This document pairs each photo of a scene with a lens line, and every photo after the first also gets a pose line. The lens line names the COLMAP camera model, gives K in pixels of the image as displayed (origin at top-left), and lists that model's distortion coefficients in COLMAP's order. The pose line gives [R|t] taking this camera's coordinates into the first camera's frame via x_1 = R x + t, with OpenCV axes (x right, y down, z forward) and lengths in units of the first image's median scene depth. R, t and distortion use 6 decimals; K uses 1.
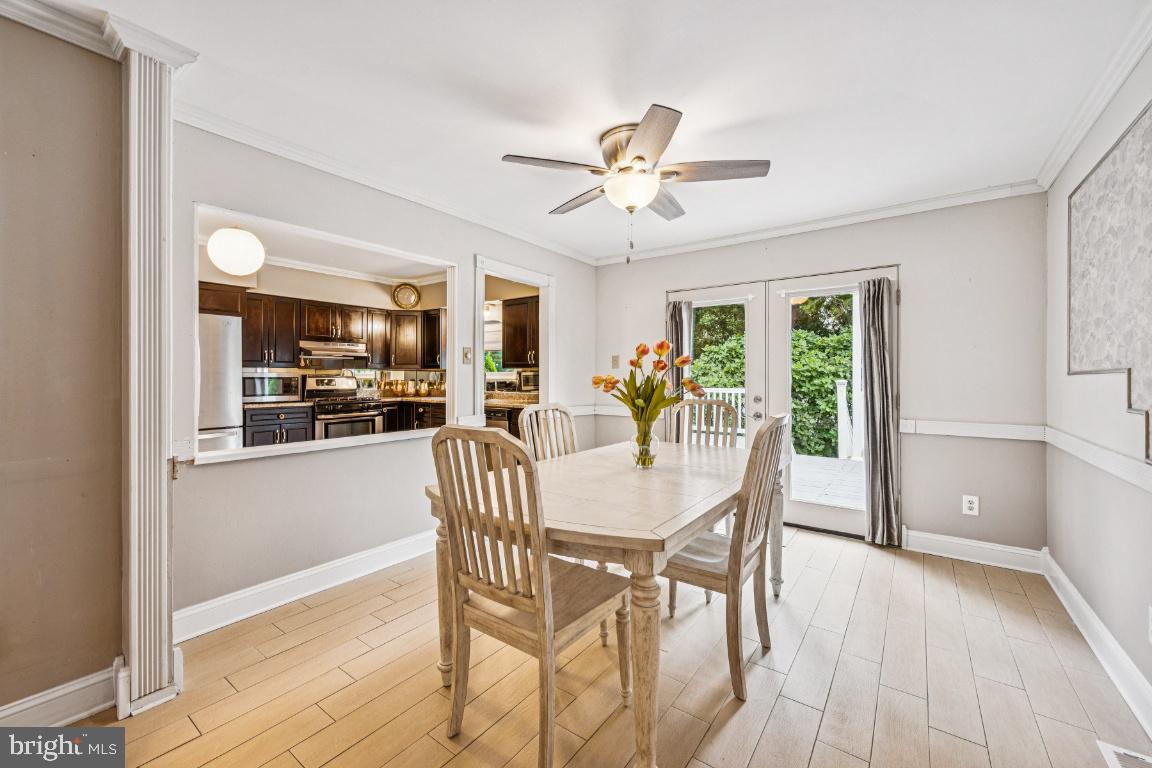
lens RADIAL K [[462.2, 0, 586.3], [0, 462.2, 375.9], [0, 0, 1]] dist [0.003975, 0.000263]
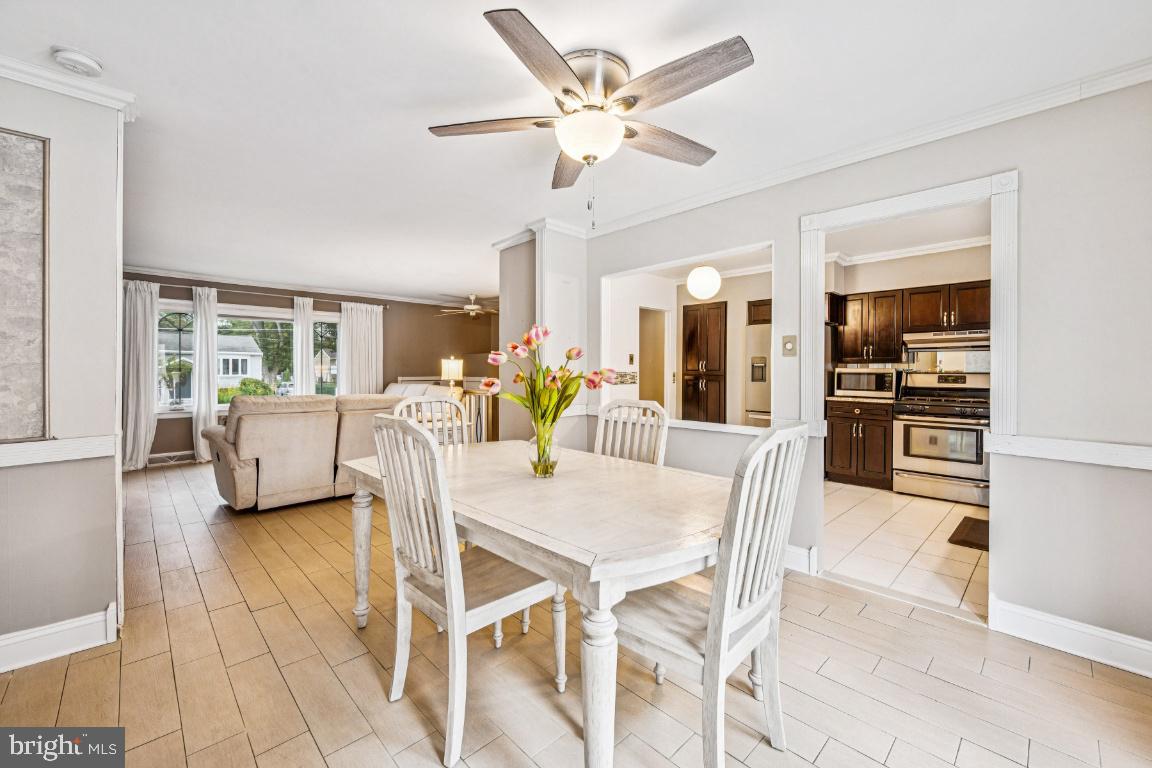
lens RADIAL K [[462.2, 0, 586.3], [0, 462.2, 375.9], [0, 0, 1]] dist [0.003975, 0.000263]
pose [[-0.168154, 0.007109, -0.985735, 0.411769], [0.000695, 0.999975, 0.007093, 0.001610], [0.985761, 0.000507, -0.168154, 0.536831]]
